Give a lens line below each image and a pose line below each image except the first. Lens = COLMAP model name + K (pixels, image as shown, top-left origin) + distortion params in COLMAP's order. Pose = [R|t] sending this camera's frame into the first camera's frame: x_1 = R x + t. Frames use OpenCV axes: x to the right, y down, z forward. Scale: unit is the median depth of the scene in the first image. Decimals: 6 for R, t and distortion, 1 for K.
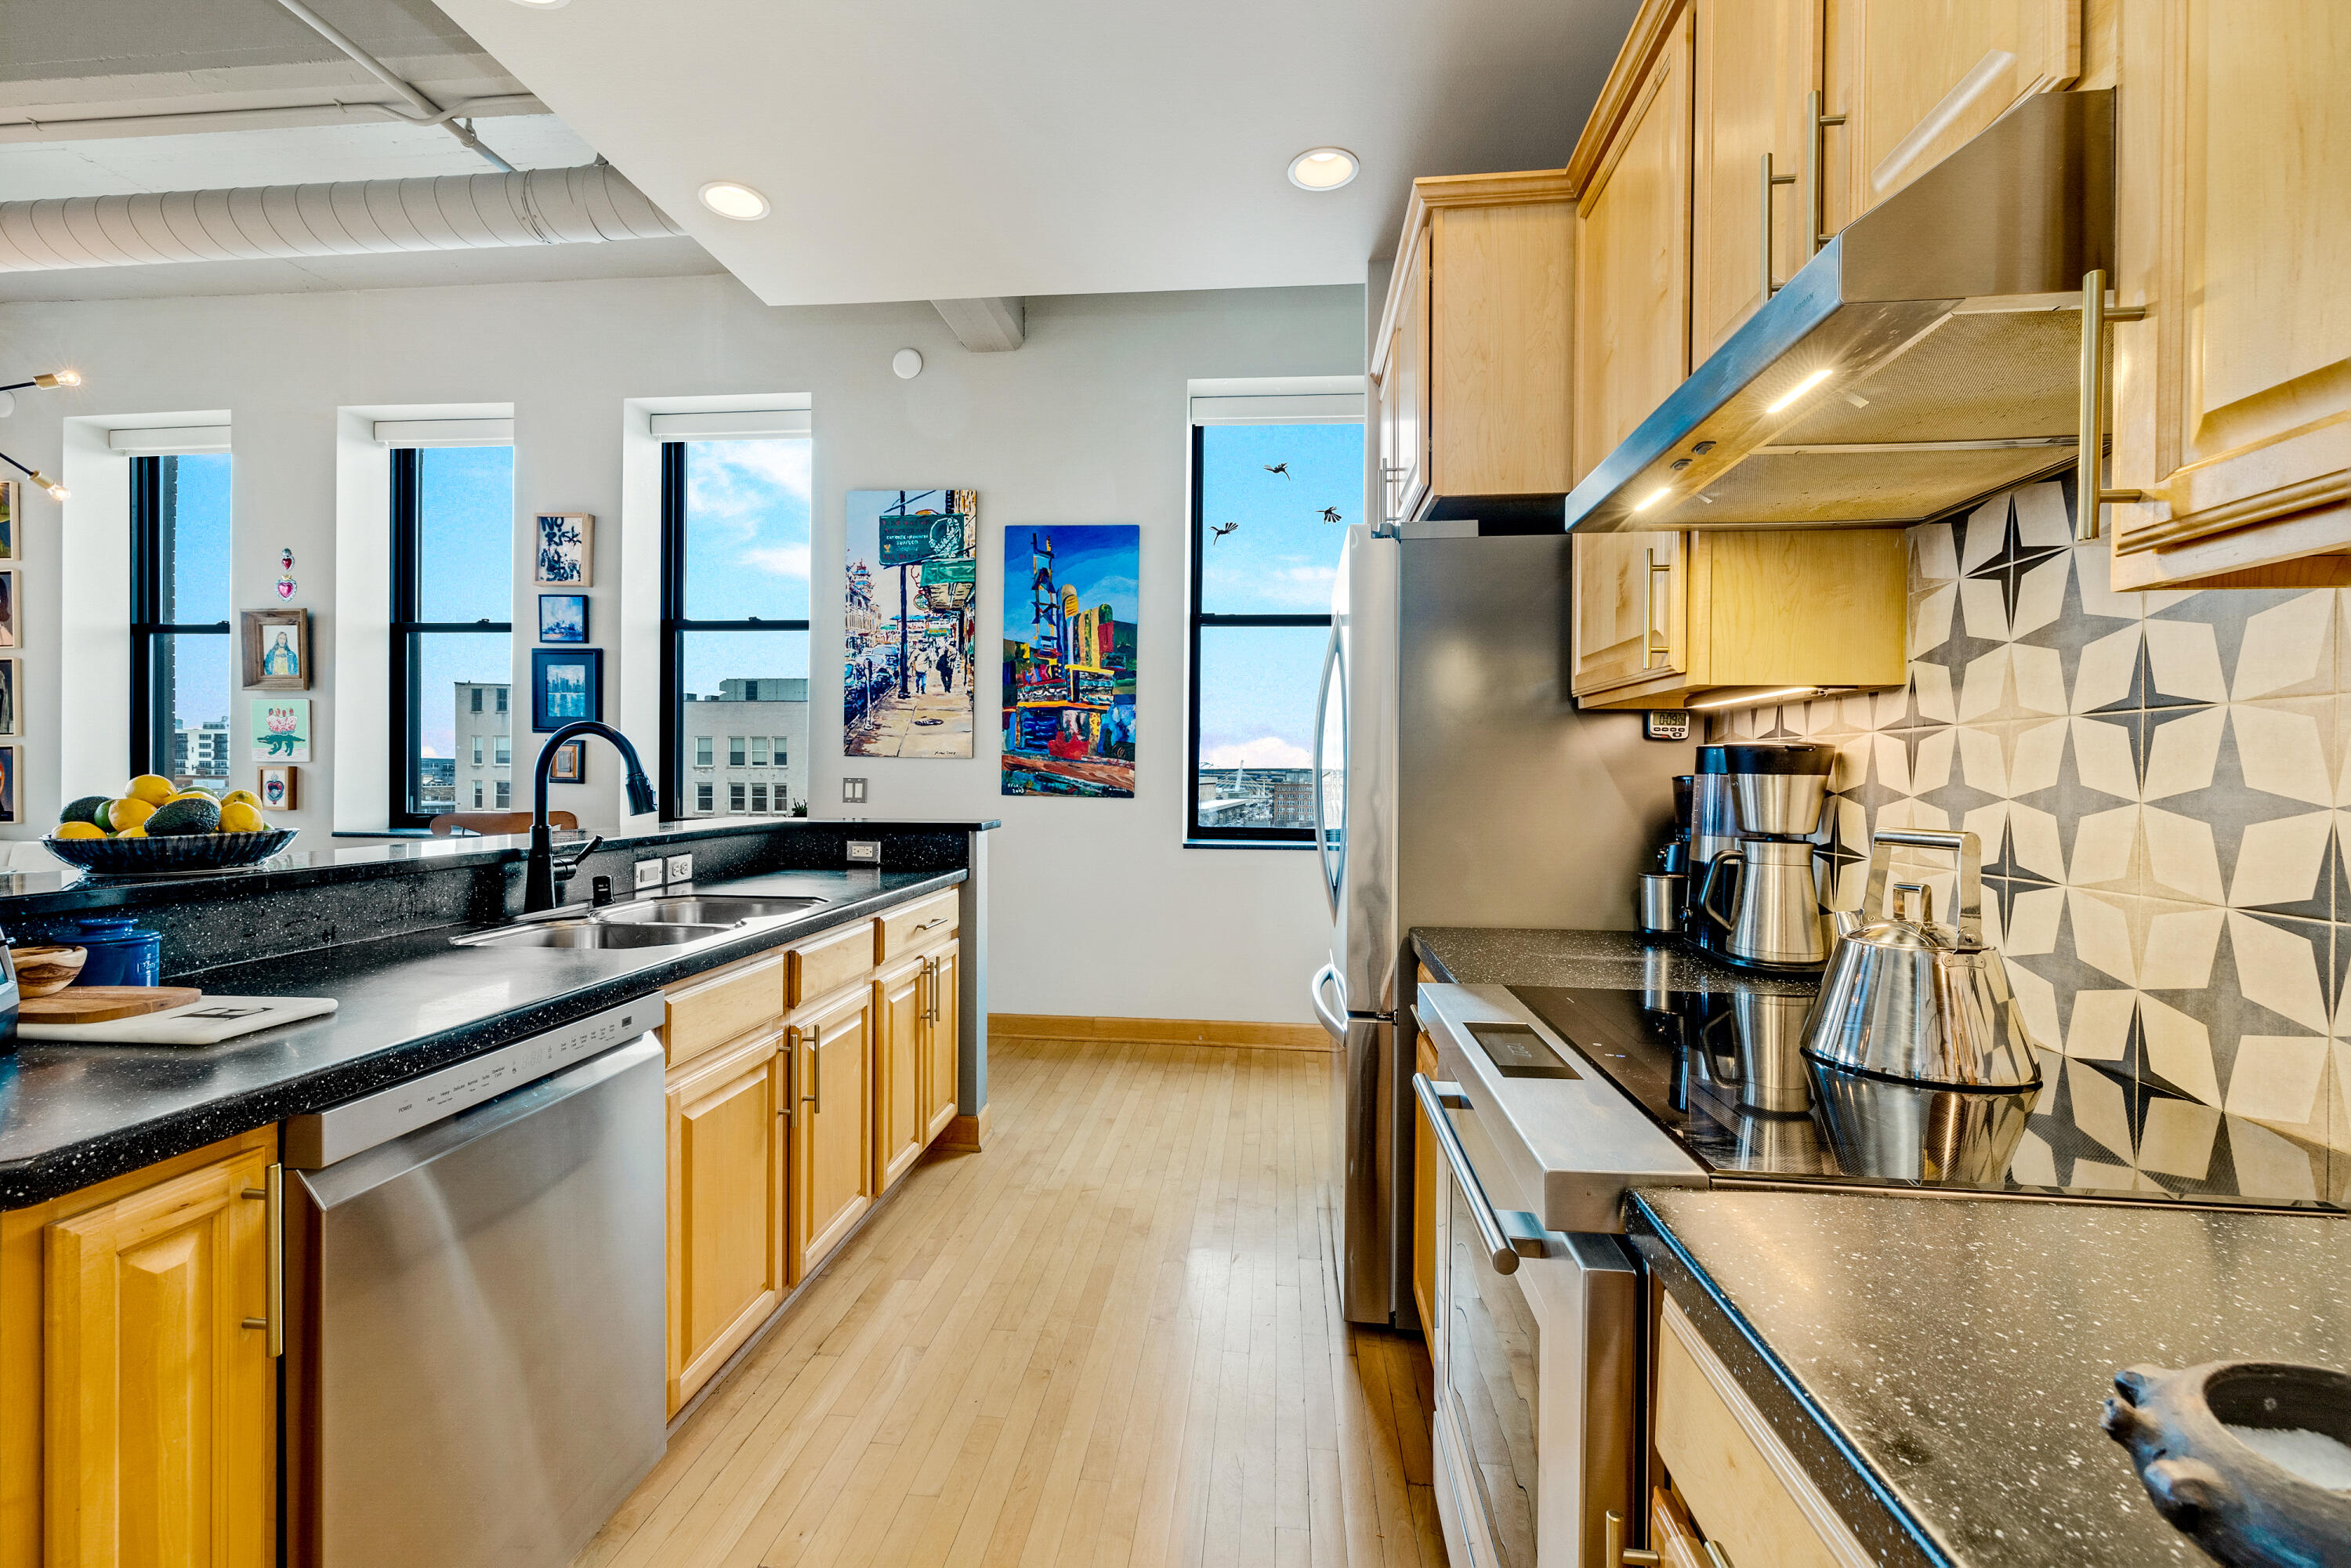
lens RADIAL K [[1037.9, 0, 1175.5], [0, 1037.9, 784.0], [0, 0, 1]] dist [0.005193, 0.000512]
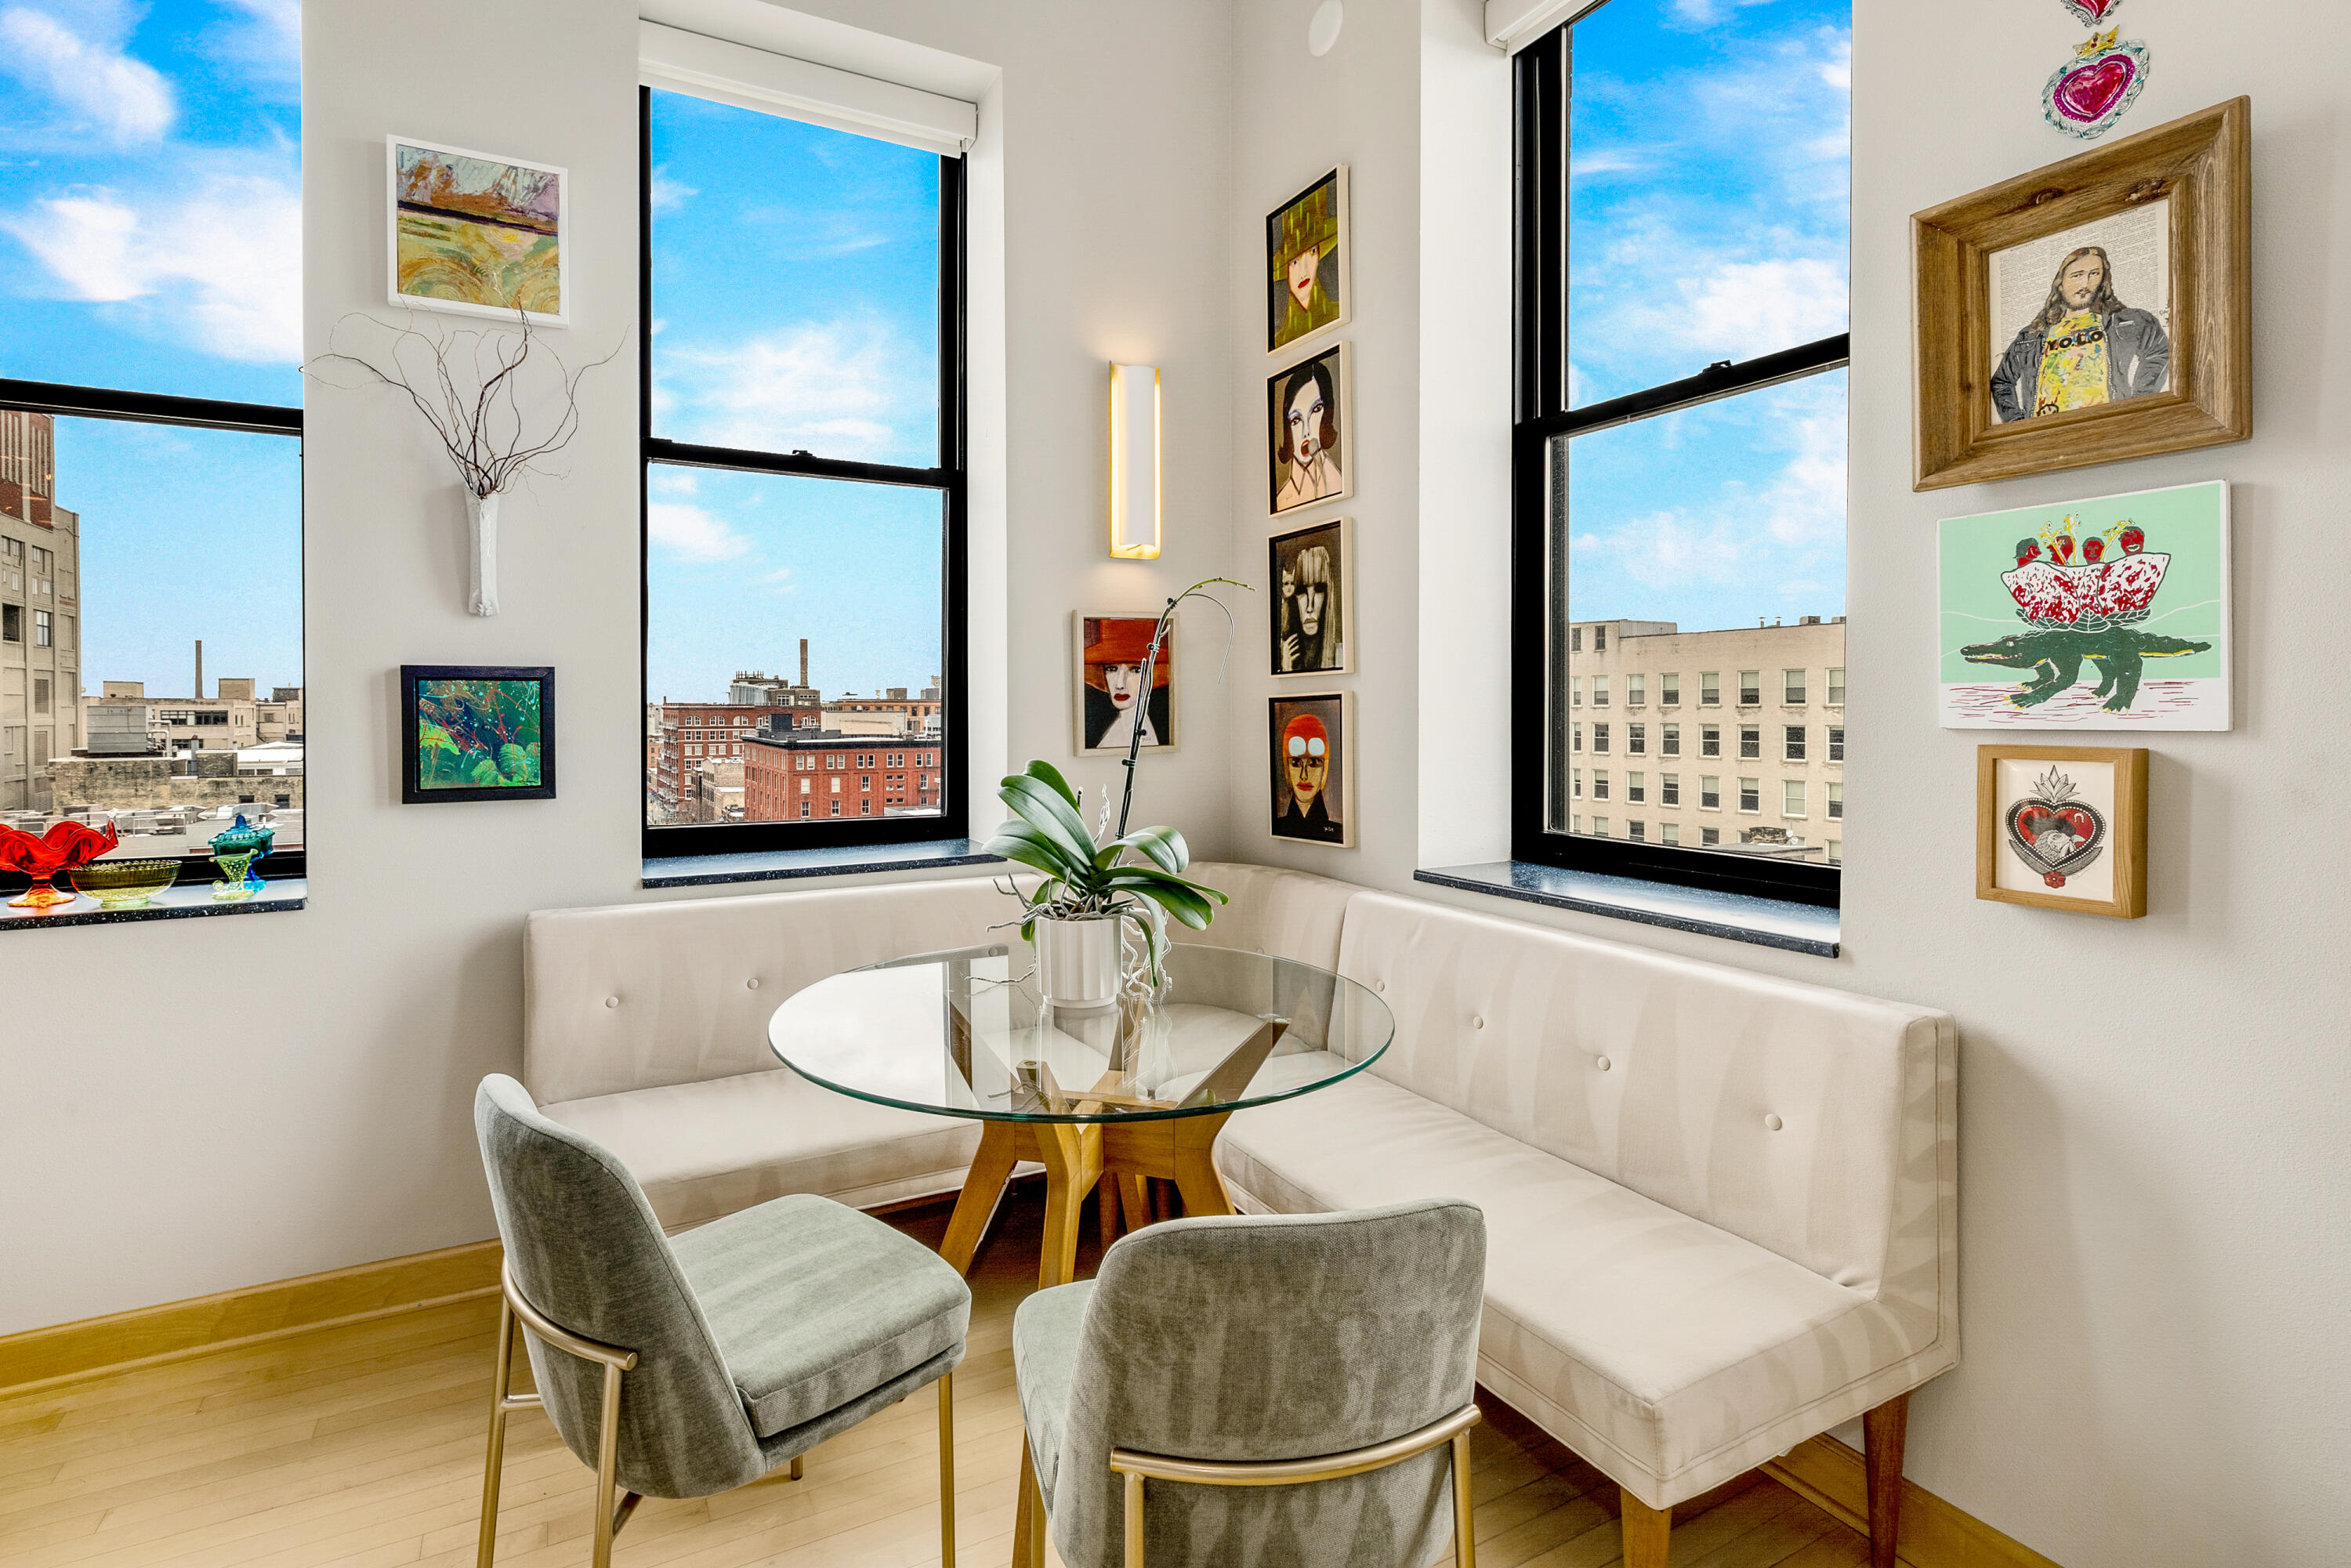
lens RADIAL K [[1037.9, 0, 1175.5], [0, 1037.9, 784.0], [0, 0, 1]] dist [0.005193, 0.000512]
pose [[0.608949, 0.049183, -0.791683, -0.780892], [-0.002050, 0.998170, 0.060433, -0.023427], [0.793207, -0.035178, 0.607935, 0.645657]]
